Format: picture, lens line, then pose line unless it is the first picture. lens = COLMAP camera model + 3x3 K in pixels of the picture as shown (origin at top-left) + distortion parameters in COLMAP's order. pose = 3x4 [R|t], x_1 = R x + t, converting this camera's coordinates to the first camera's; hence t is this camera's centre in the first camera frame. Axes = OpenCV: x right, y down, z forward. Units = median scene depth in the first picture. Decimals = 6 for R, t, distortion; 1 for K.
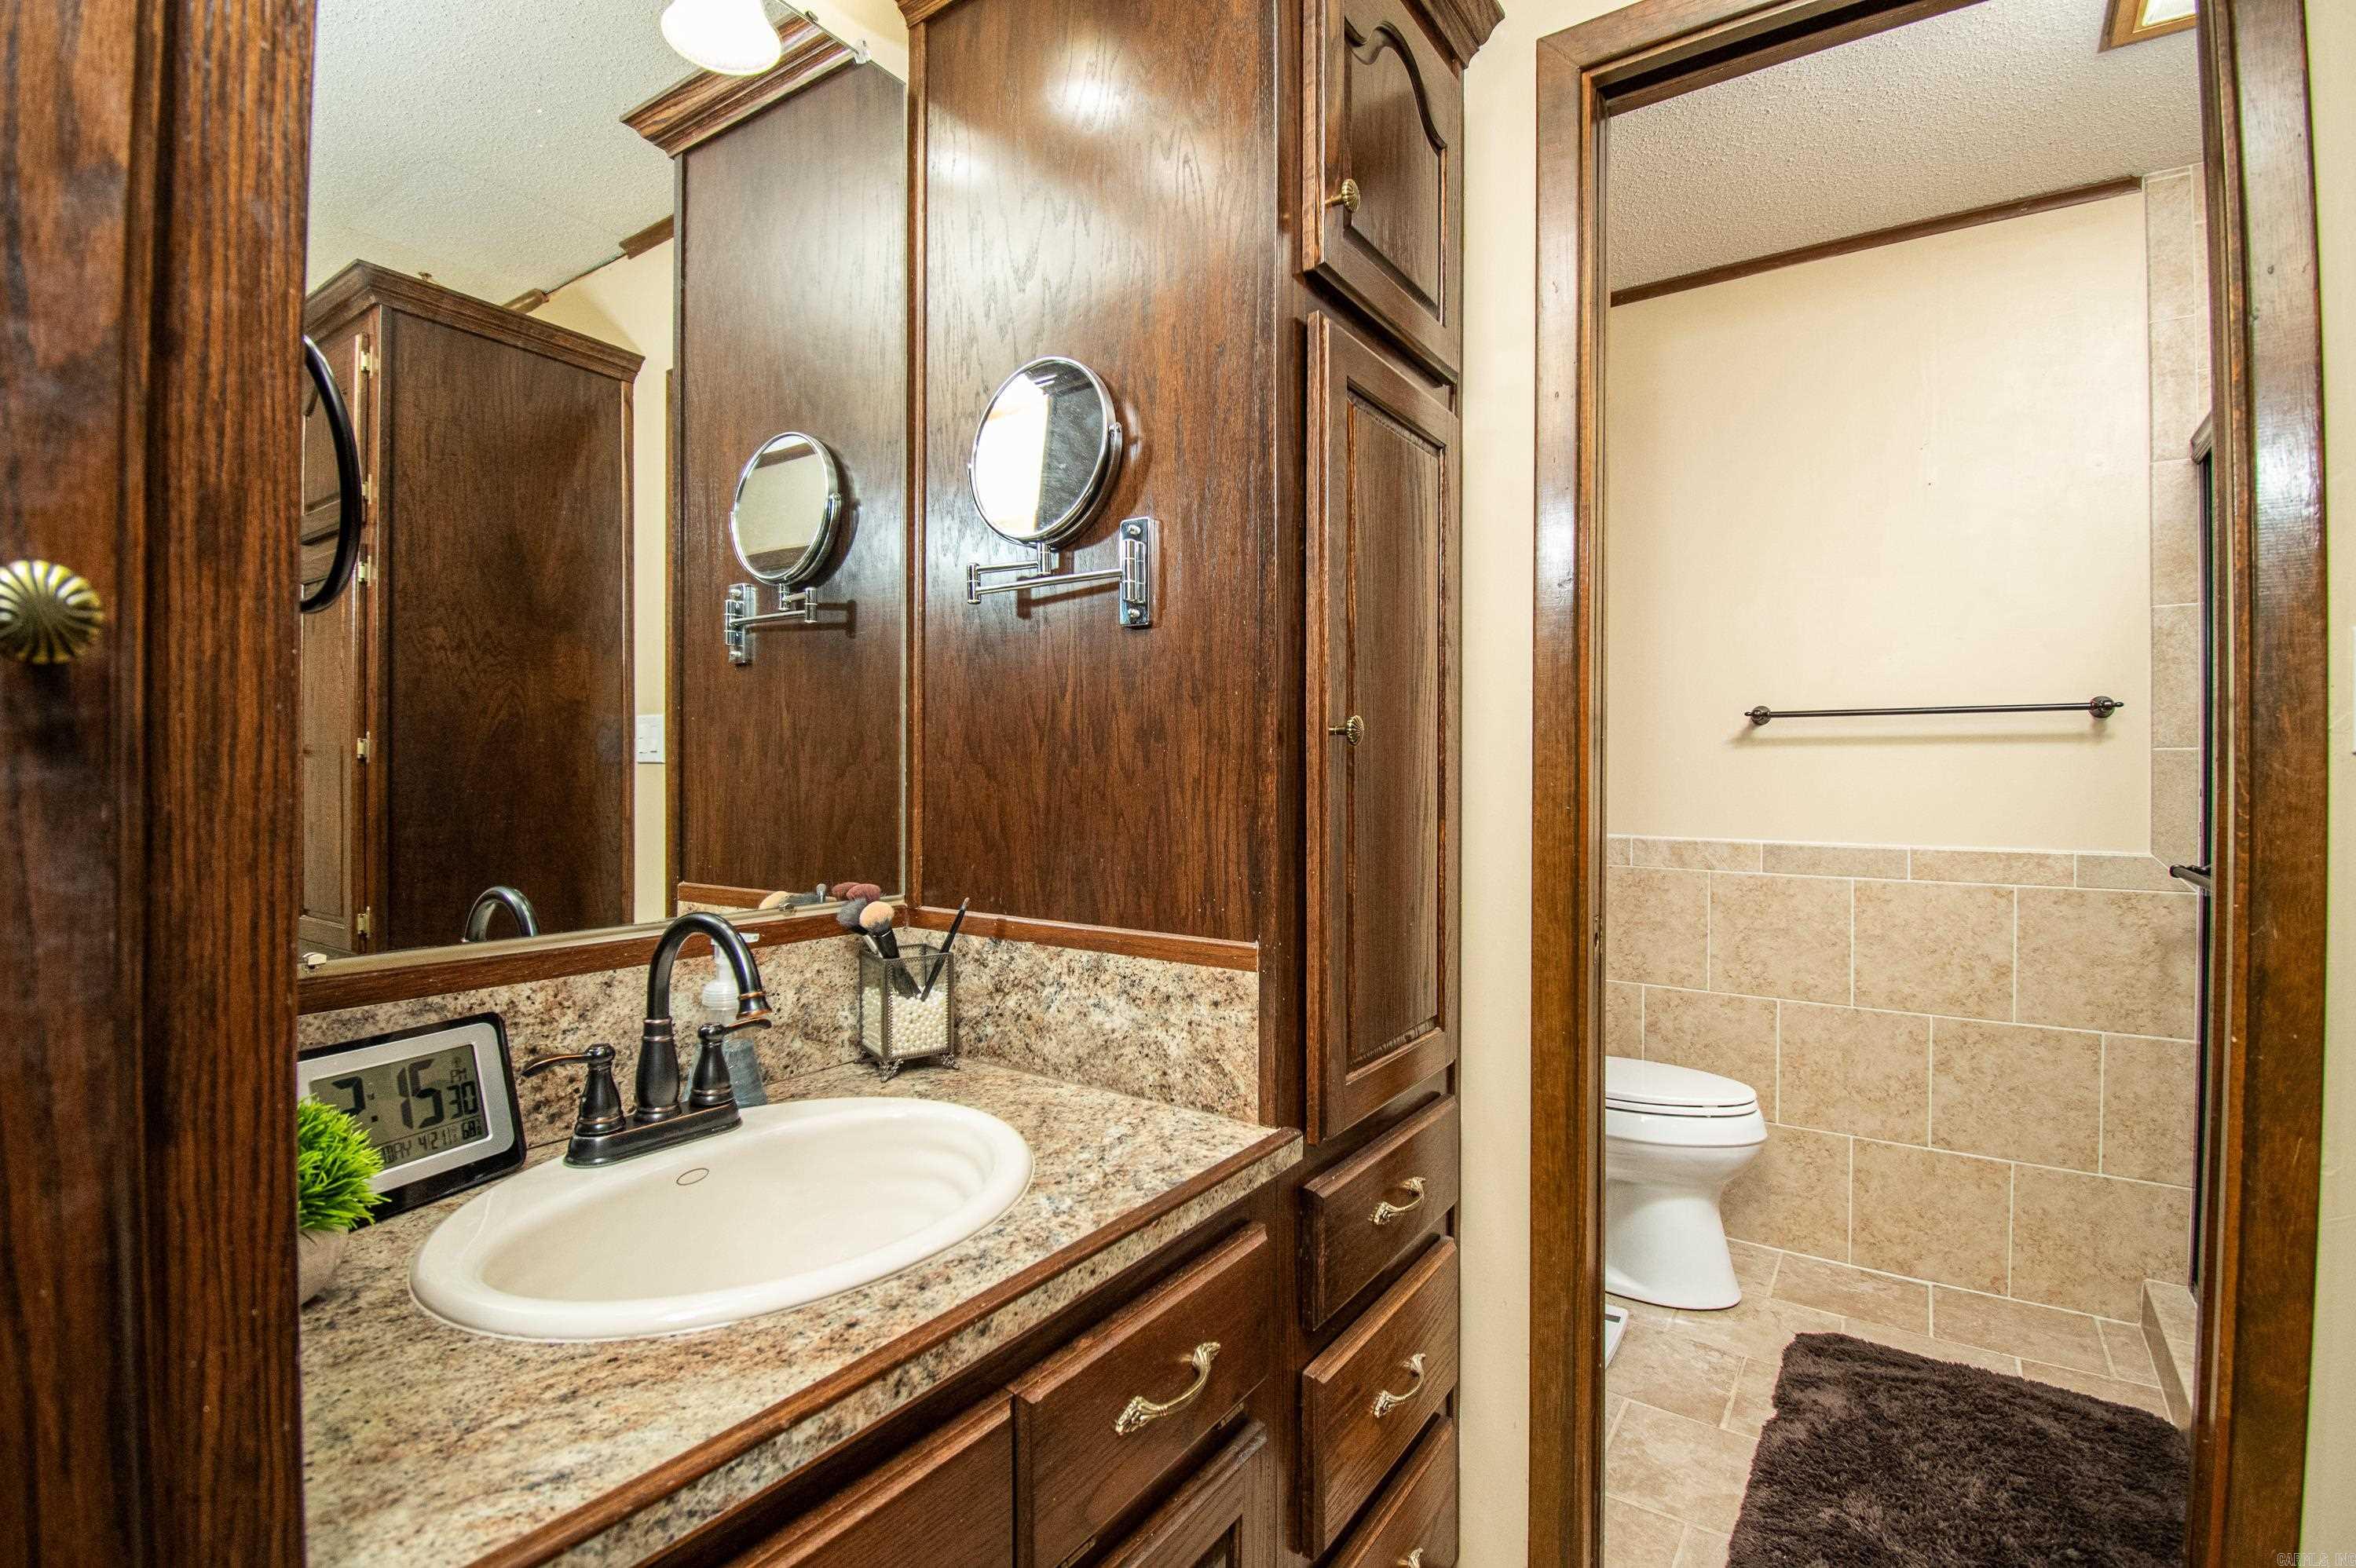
lens RADIAL K [[1080.7, 0, 1145.9], [0, 1080.7, 776.4], [0, 0, 1]] dist [-0.009161, -0.010380]
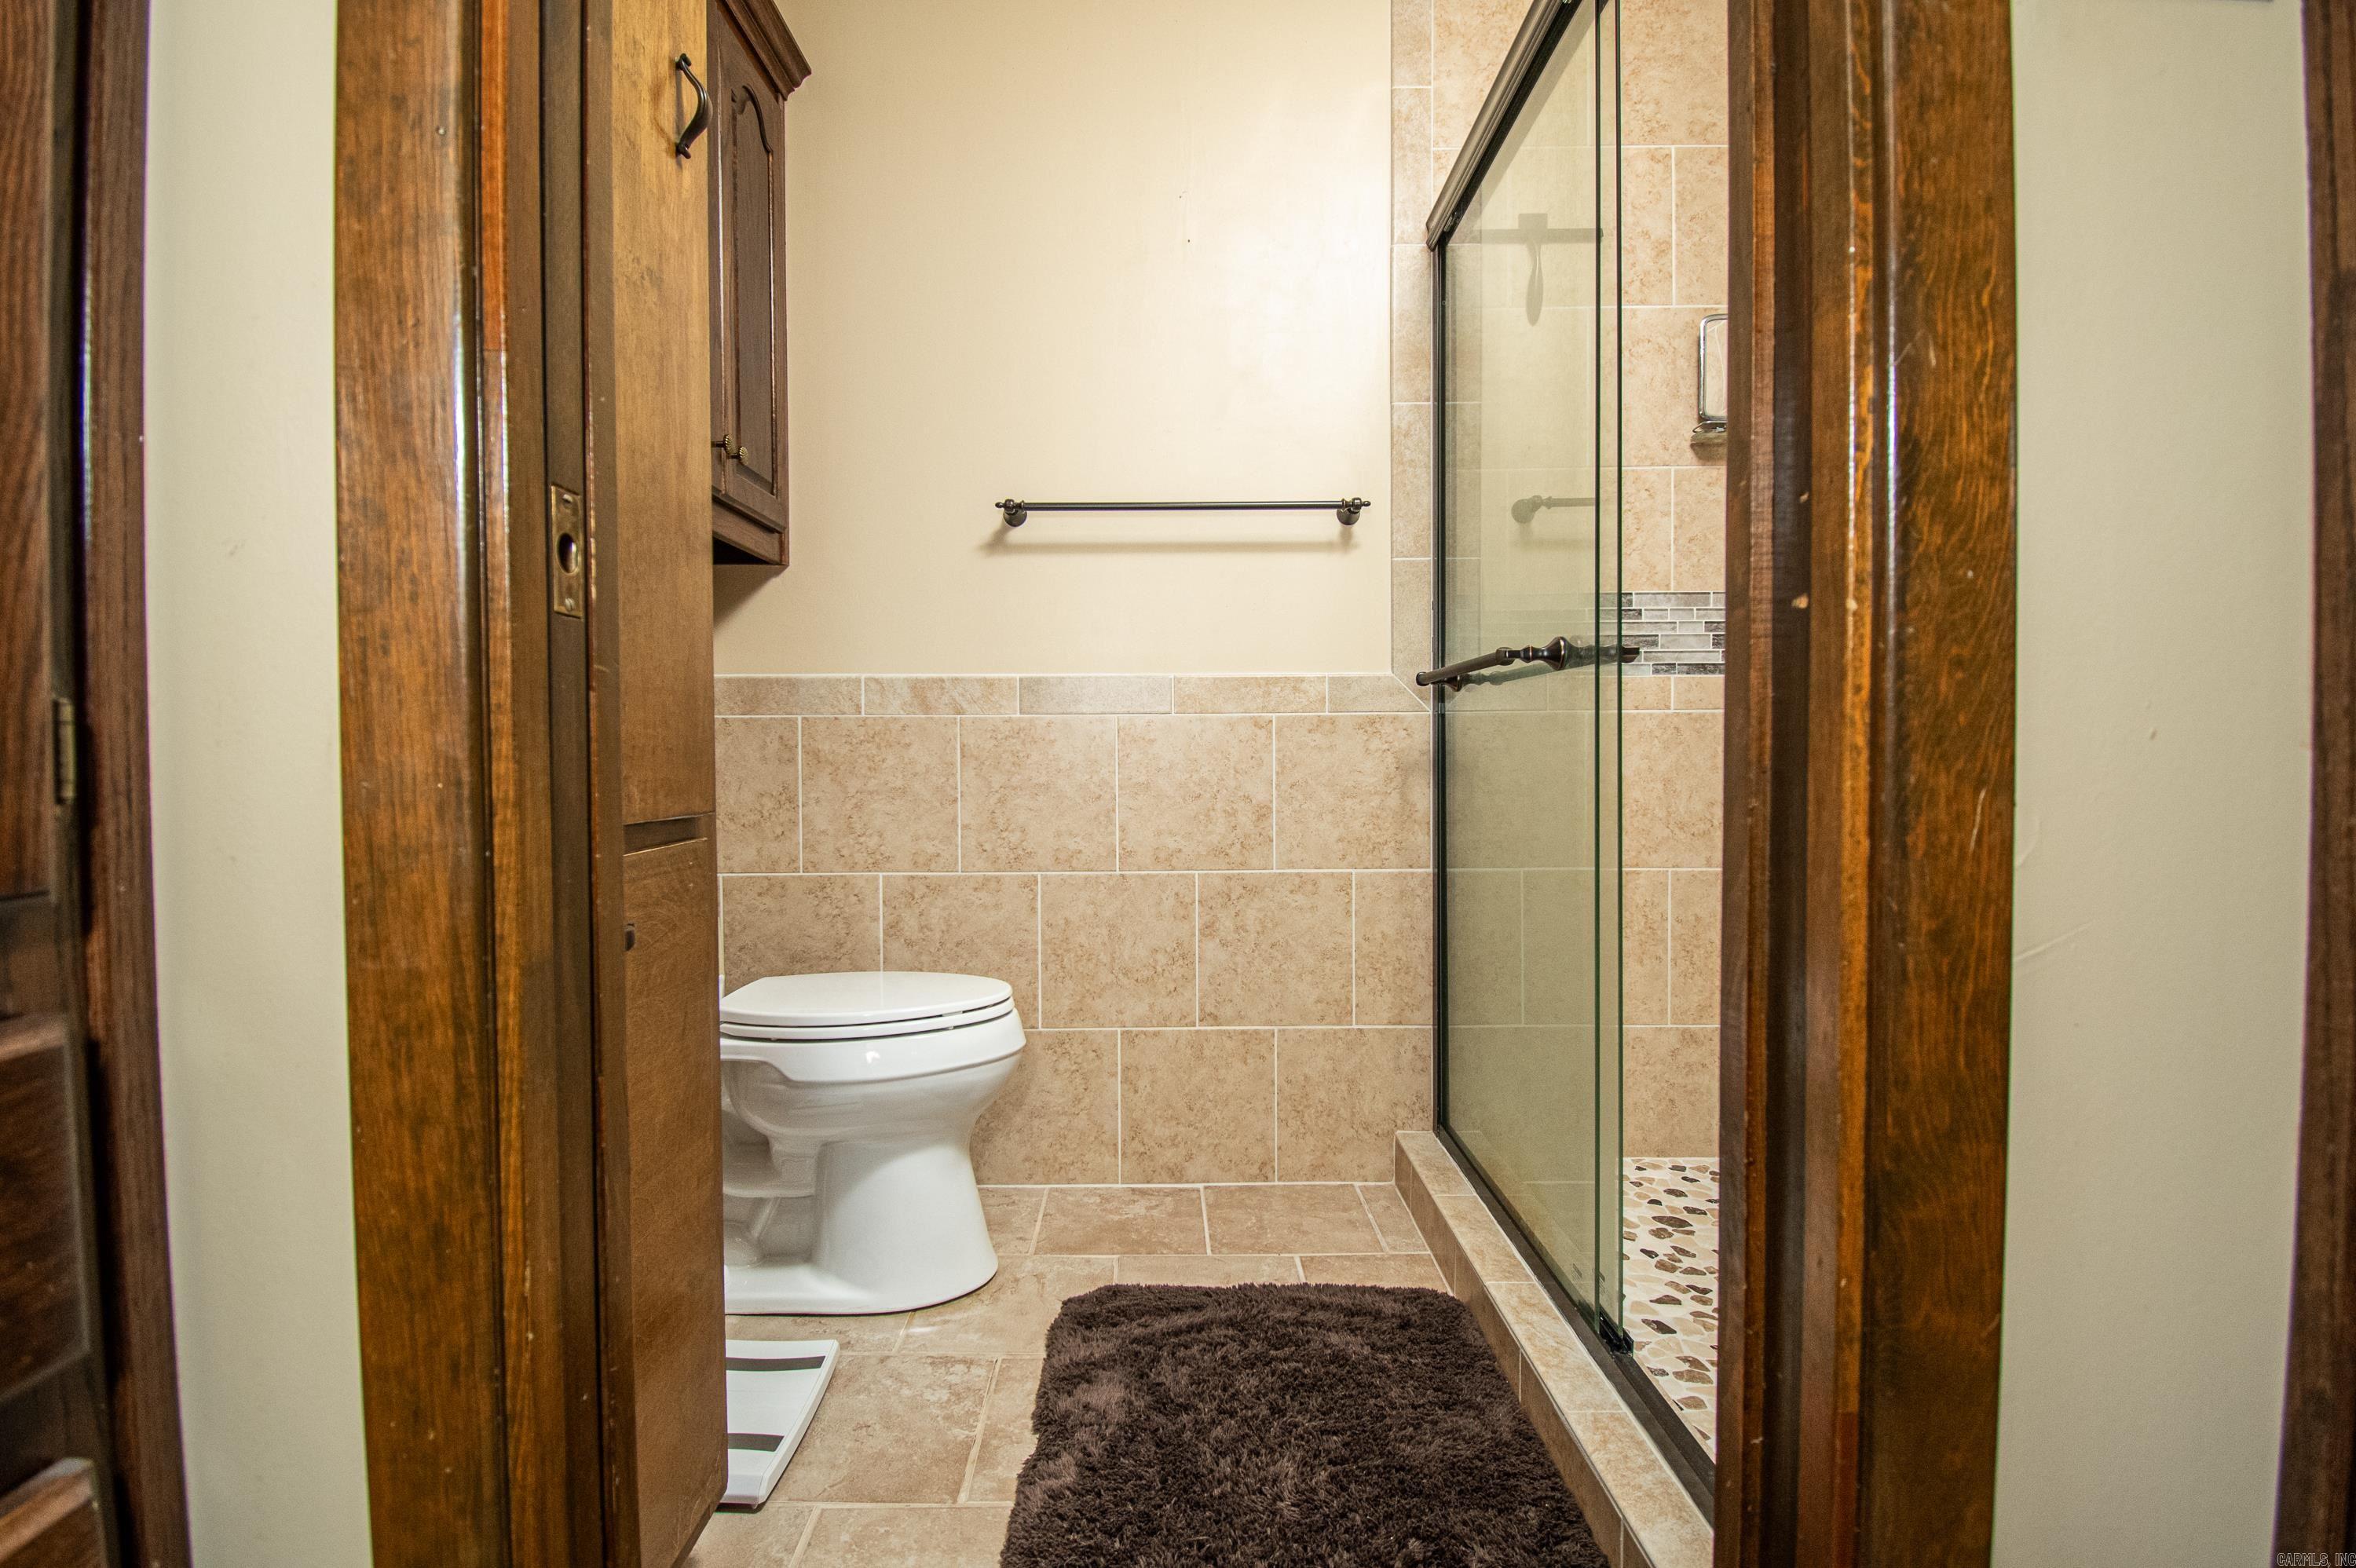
lens RADIAL K [[1080.7, 0, 1166.1], [0, 1080.7, 775.7], [0, 0, 1]] dist [-0.009161, -0.010380]
pose [[0.804254, -0.019020, 0.593981, 0.226796], [0.006912, 0.999720, 0.022653, 0.140597], [-0.594246, -0.014113, 0.804160, 0.359078]]
